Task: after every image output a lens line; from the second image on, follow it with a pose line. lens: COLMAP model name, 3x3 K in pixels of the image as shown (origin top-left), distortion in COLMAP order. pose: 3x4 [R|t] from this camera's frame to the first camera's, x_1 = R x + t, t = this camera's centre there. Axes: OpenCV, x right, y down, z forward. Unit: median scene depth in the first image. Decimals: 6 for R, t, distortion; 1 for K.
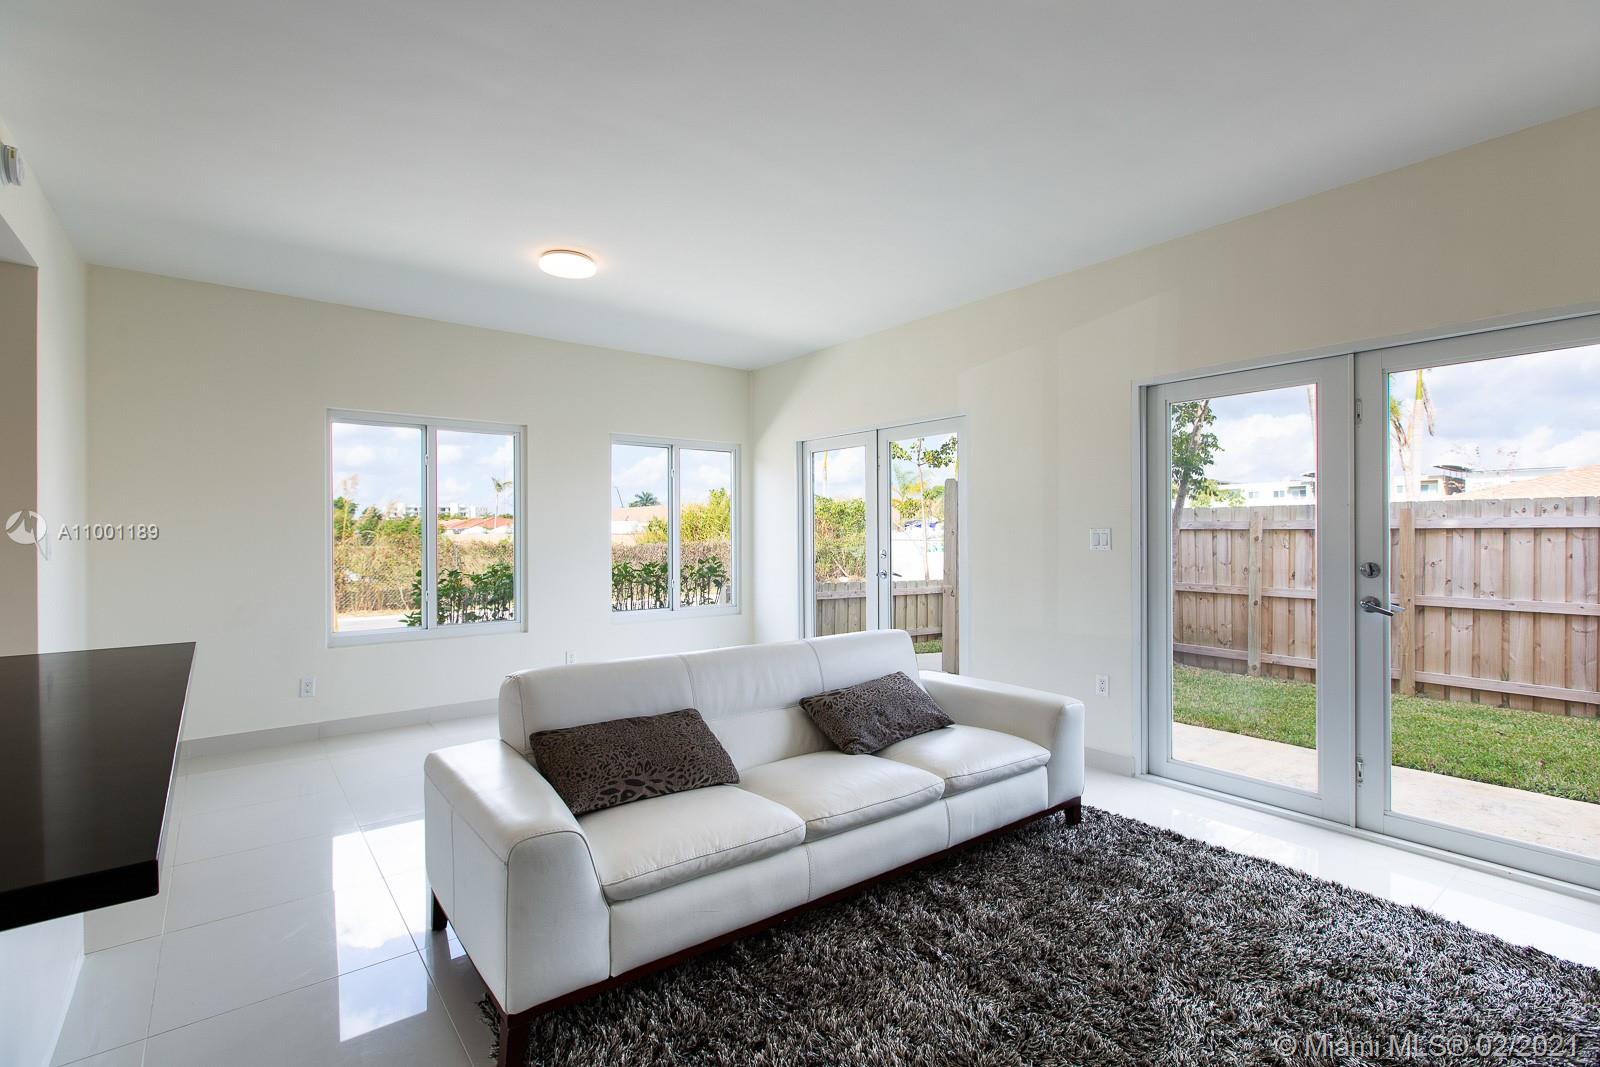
lens RADIAL K [[692.4, 0, 792.7], [0, 692.4, 534.4], [0, 0, 1]] dist [0.002783, -0.000094]
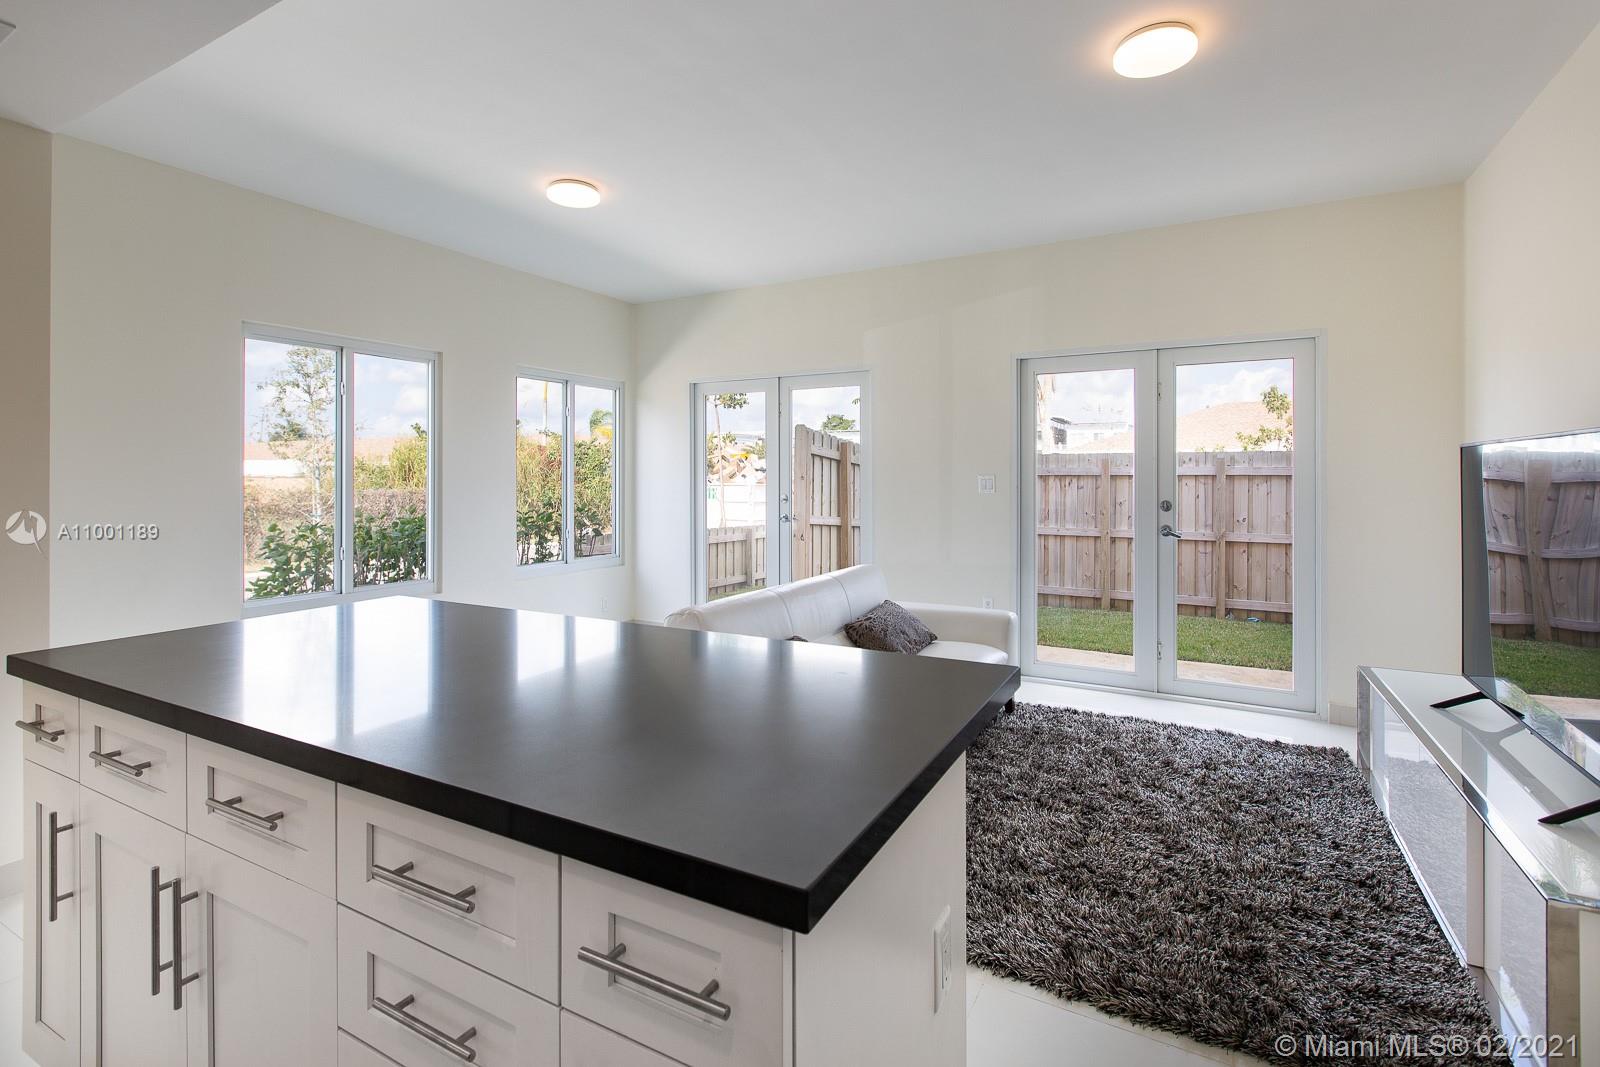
lens RADIAL K [[822.9, 0, 808.5], [0, 822.9, 462.1], [0, 0, 1]] dist [0.016675, -0.006141]
pose [[0.891393, 0.010568, 0.453109, -0.414214], [-0.001670, 0.999798, -0.020035, -0.001150], [-0.453229, 0.017102, 0.891230, -0.116677]]
